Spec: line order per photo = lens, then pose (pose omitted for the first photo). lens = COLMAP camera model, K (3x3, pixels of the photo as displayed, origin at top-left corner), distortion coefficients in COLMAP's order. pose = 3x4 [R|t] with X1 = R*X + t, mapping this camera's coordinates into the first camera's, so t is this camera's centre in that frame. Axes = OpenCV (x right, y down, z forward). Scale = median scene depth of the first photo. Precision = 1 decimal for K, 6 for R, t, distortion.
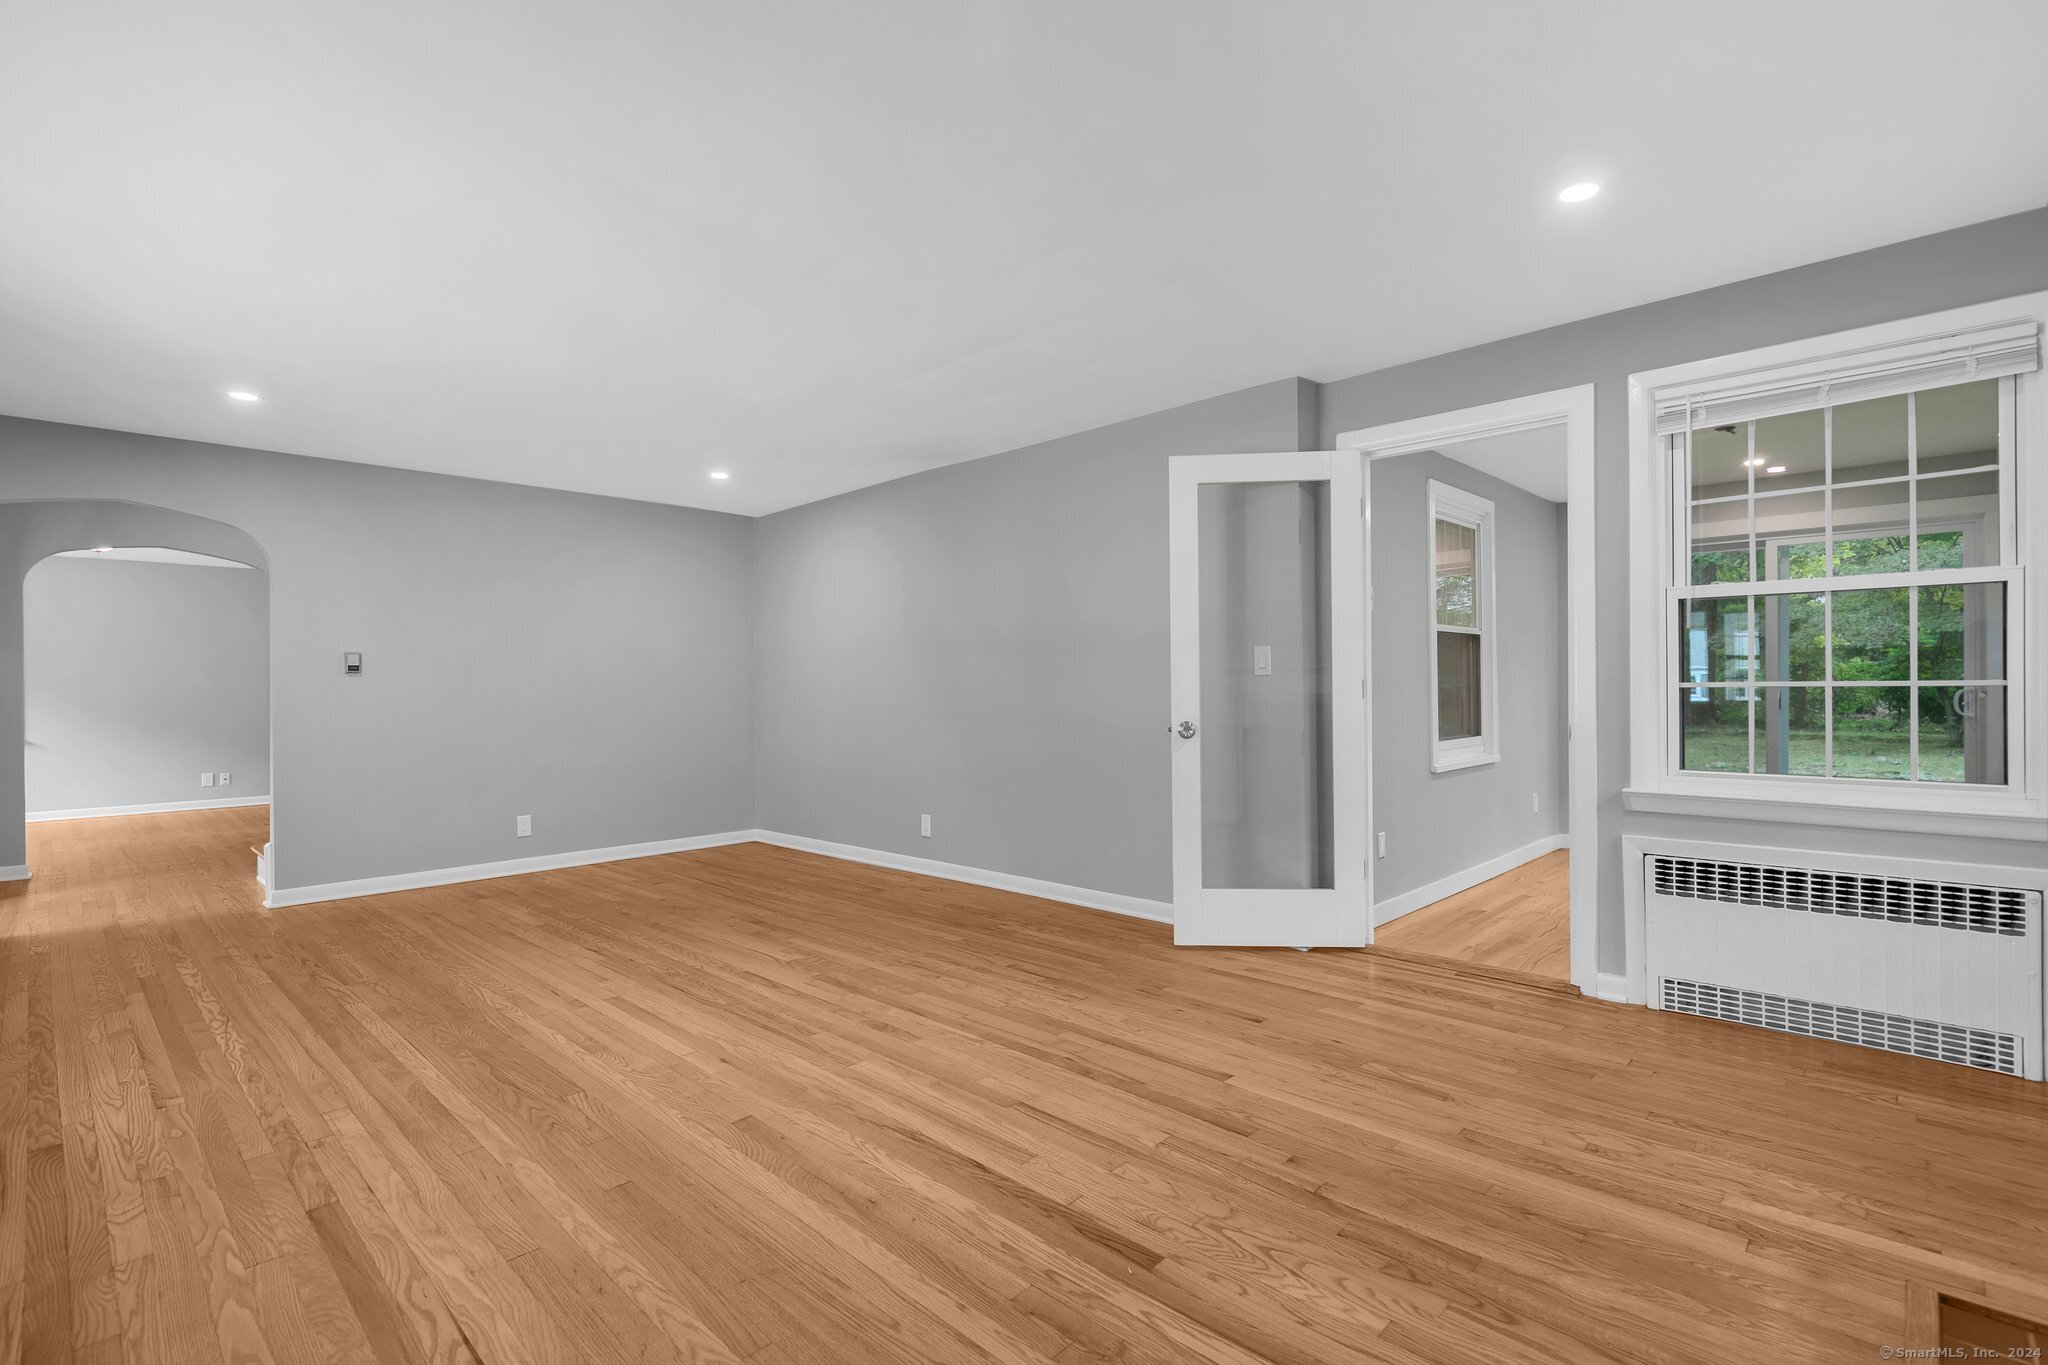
lens RADIAL K [[951.9, 0, 1024.0], [0, 951.9, 682.5], [0, 0, 1]] dist [0.001990, 0.000227]
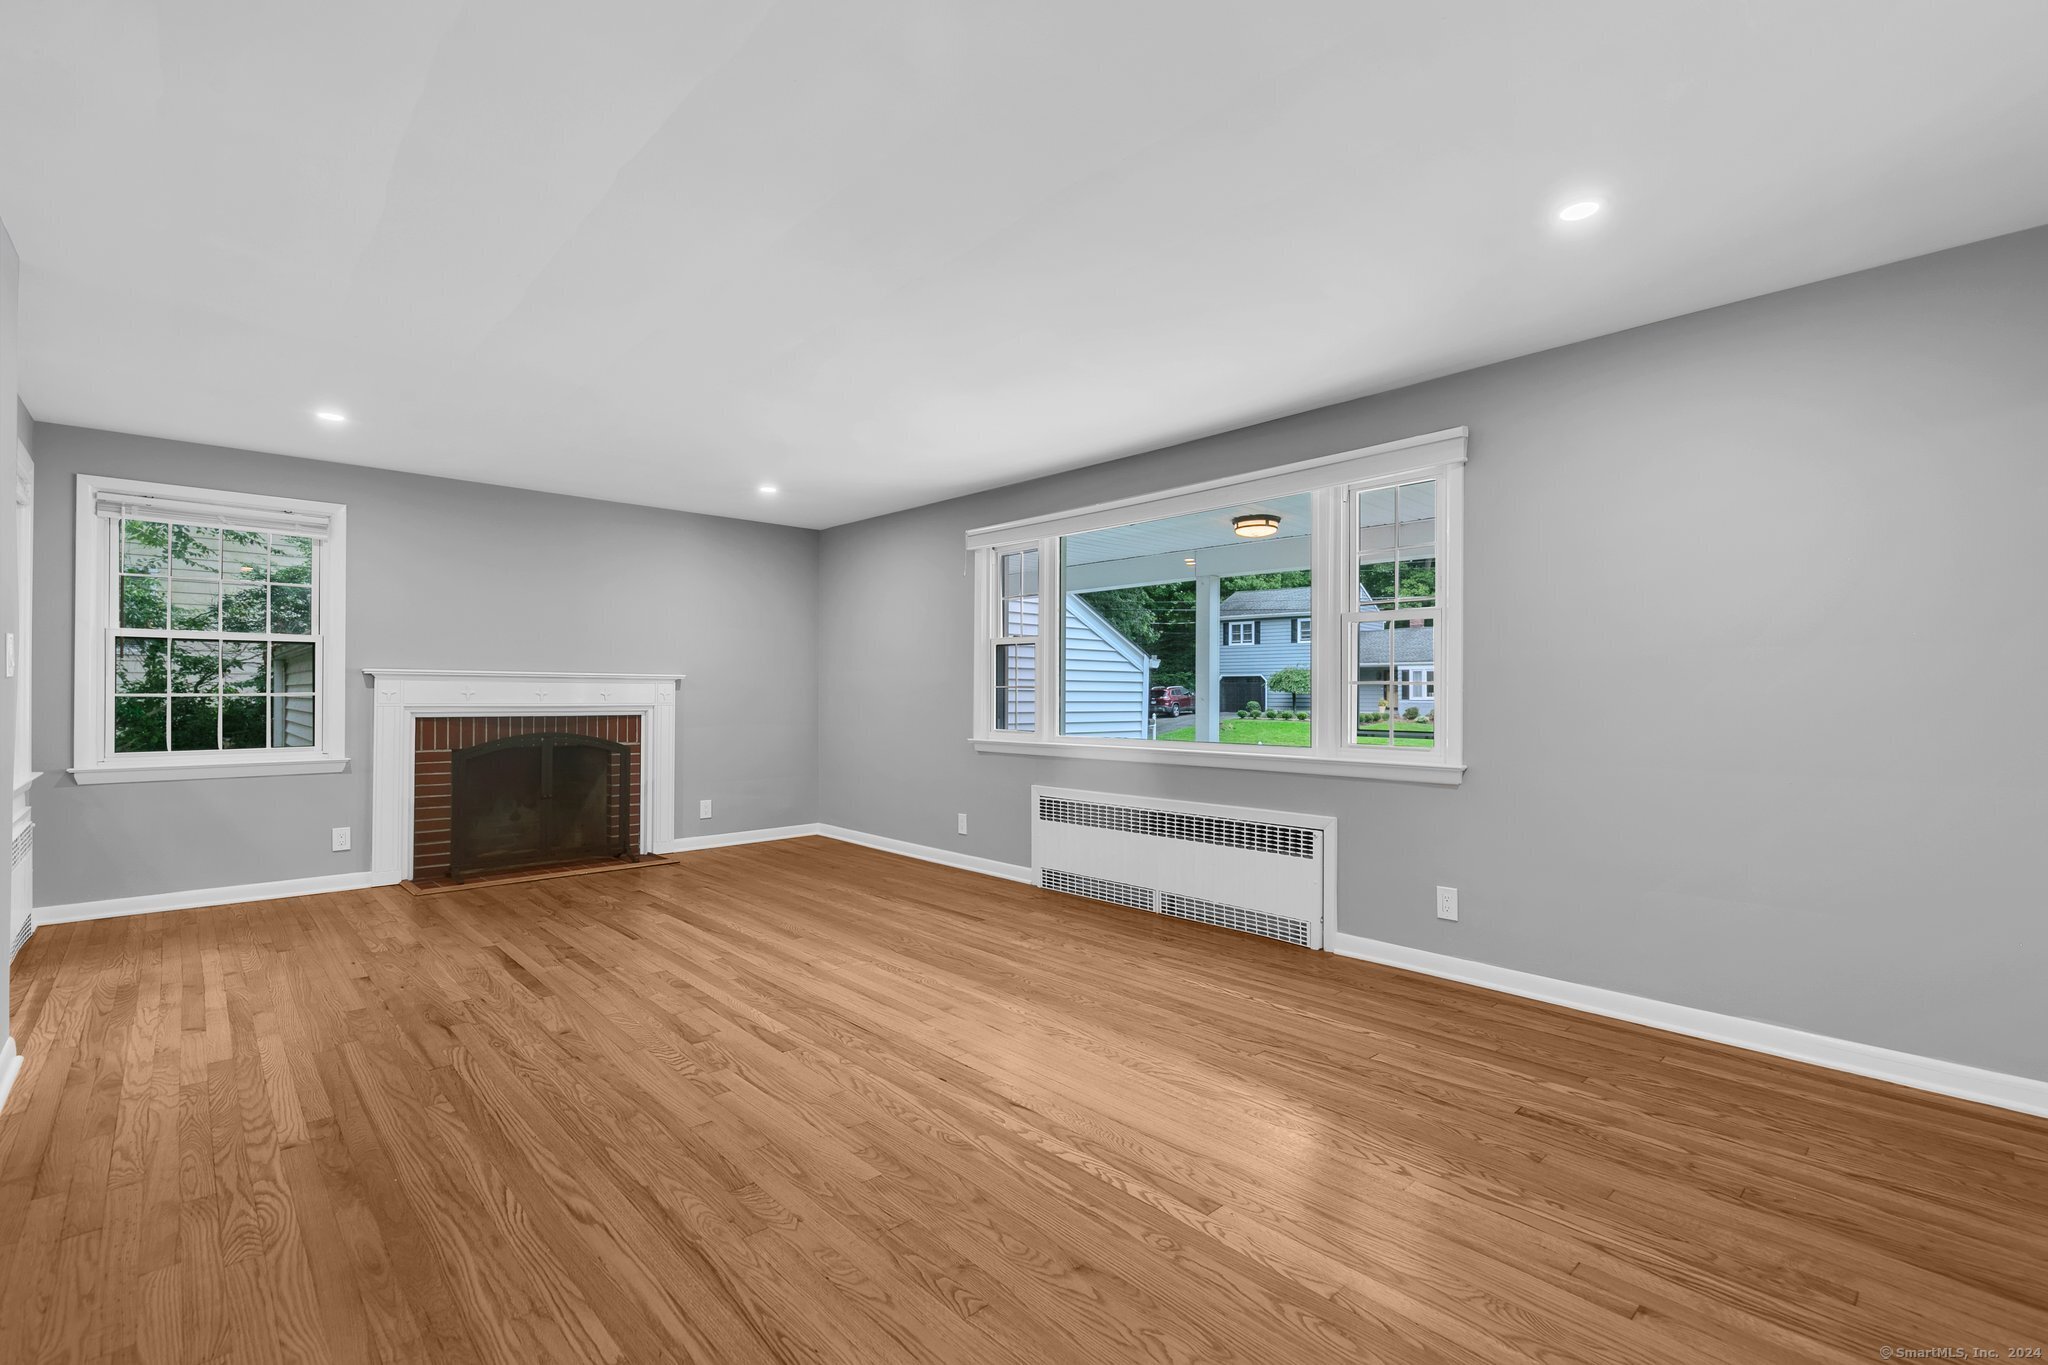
lens RADIAL K [[919.5, 0, 1038.5], [0, 919.5, 687.9], [0, 0, 1]] dist [0.013332, -0.002132]
pose [[-0.998802, 0.009039, 0.048093, -0.650952], [0.008562, 0.999912, -0.010103, 0.012794], [-0.048180, -0.009679, -0.998792, 2.109747]]
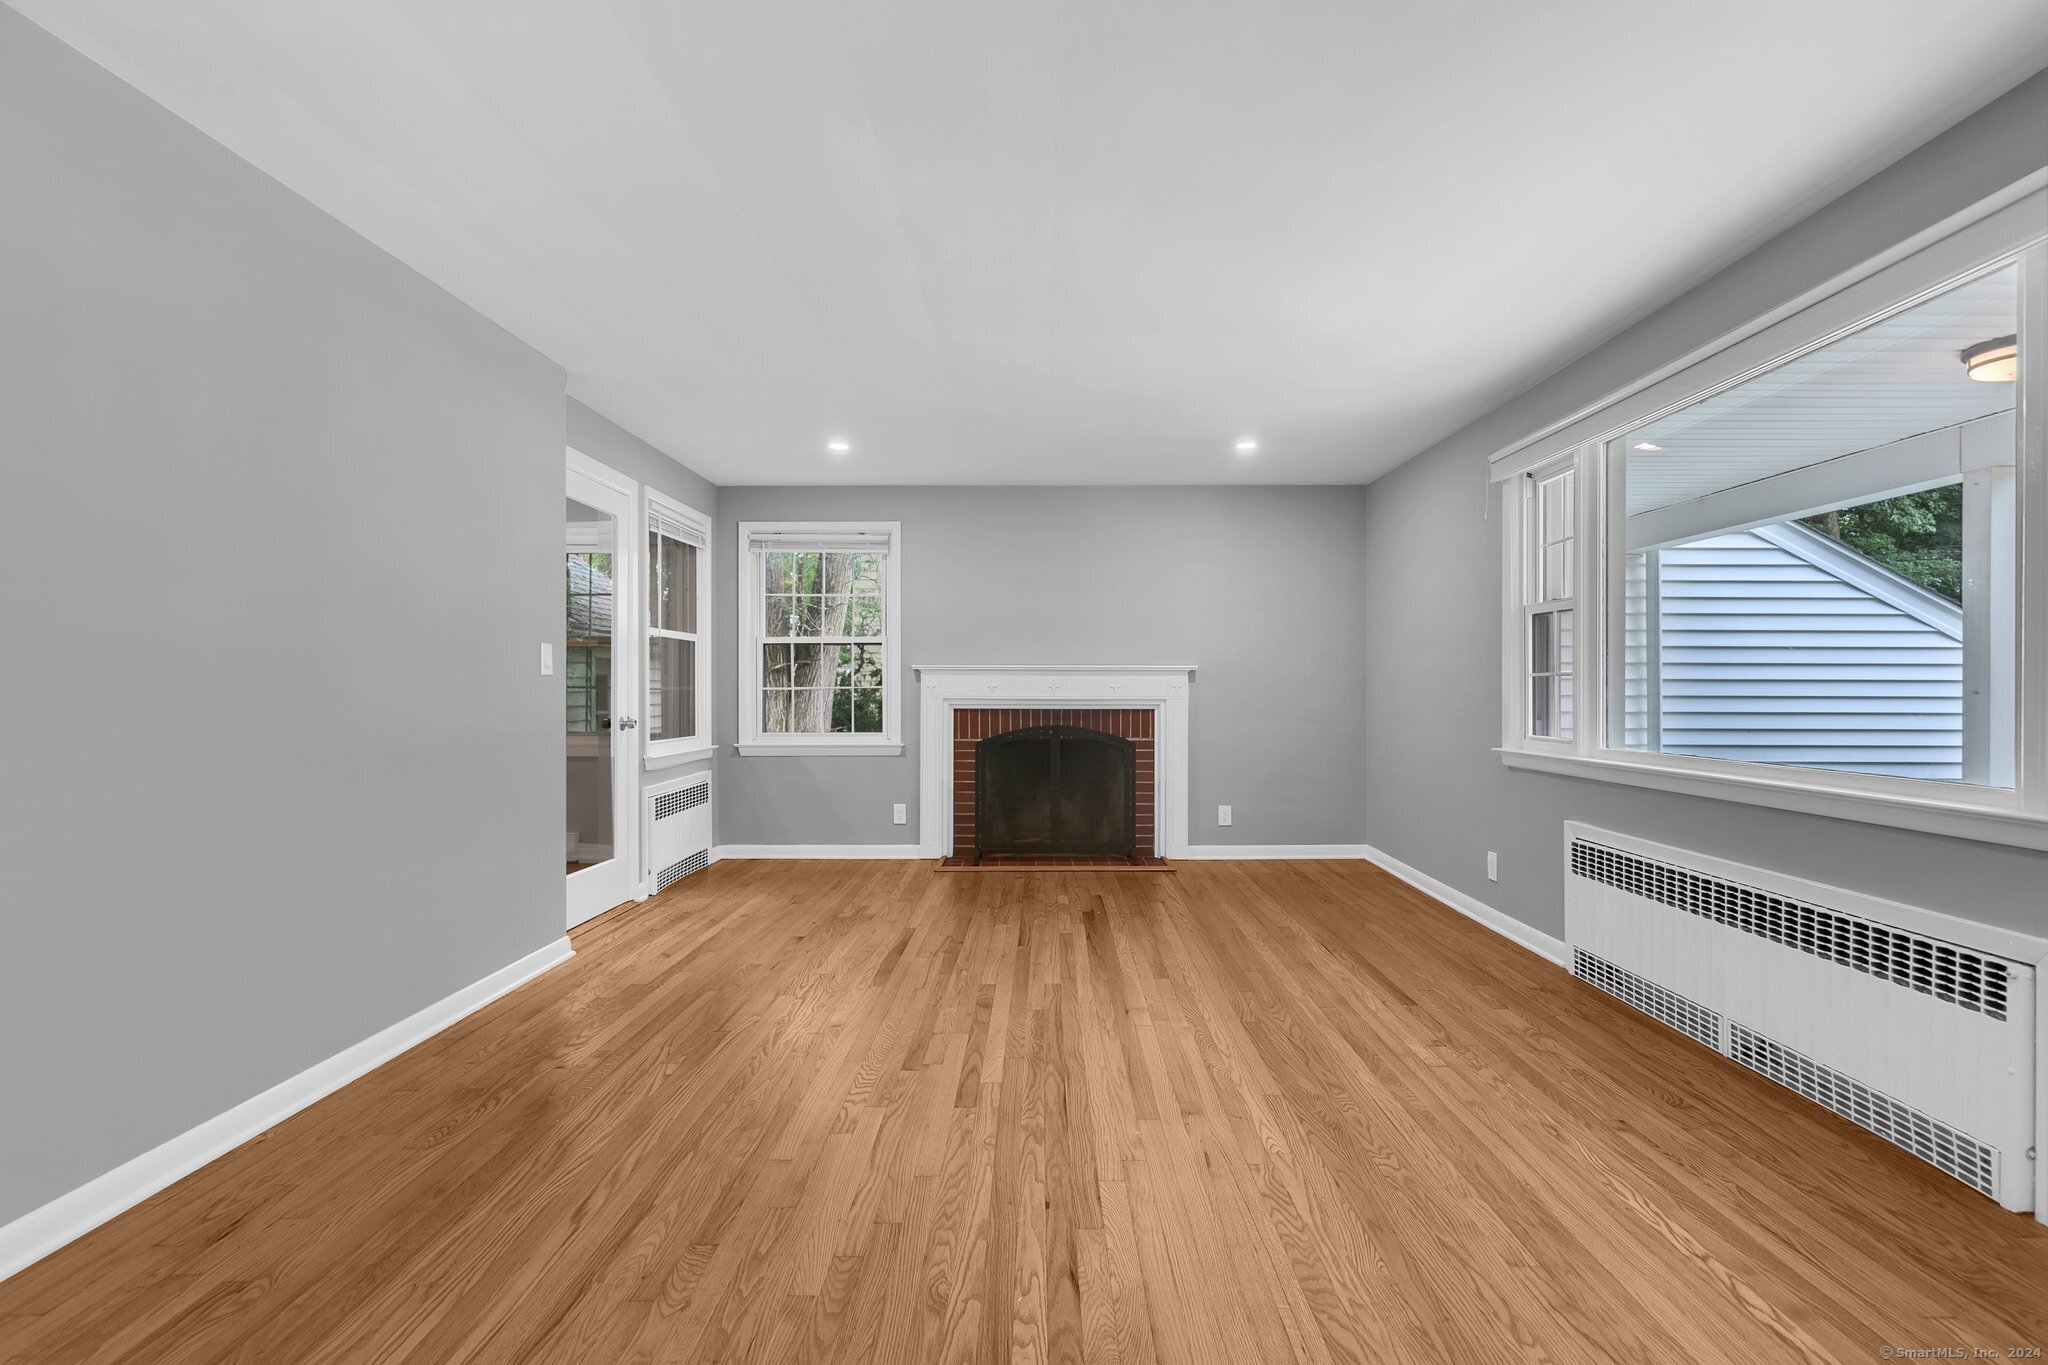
lens RADIAL K [[1011.1, 0, 1038.8], [0, 1011.1, 688.9], [0, 0, 1]] dist [0.003301, -0.001626]
pose [[-0.693329, 0.011121, 0.720536, -1.016637], [0.006929, 0.999938, -0.008767, 0.019373], [-0.720588, -0.001086, -0.693362, 1.741918]]
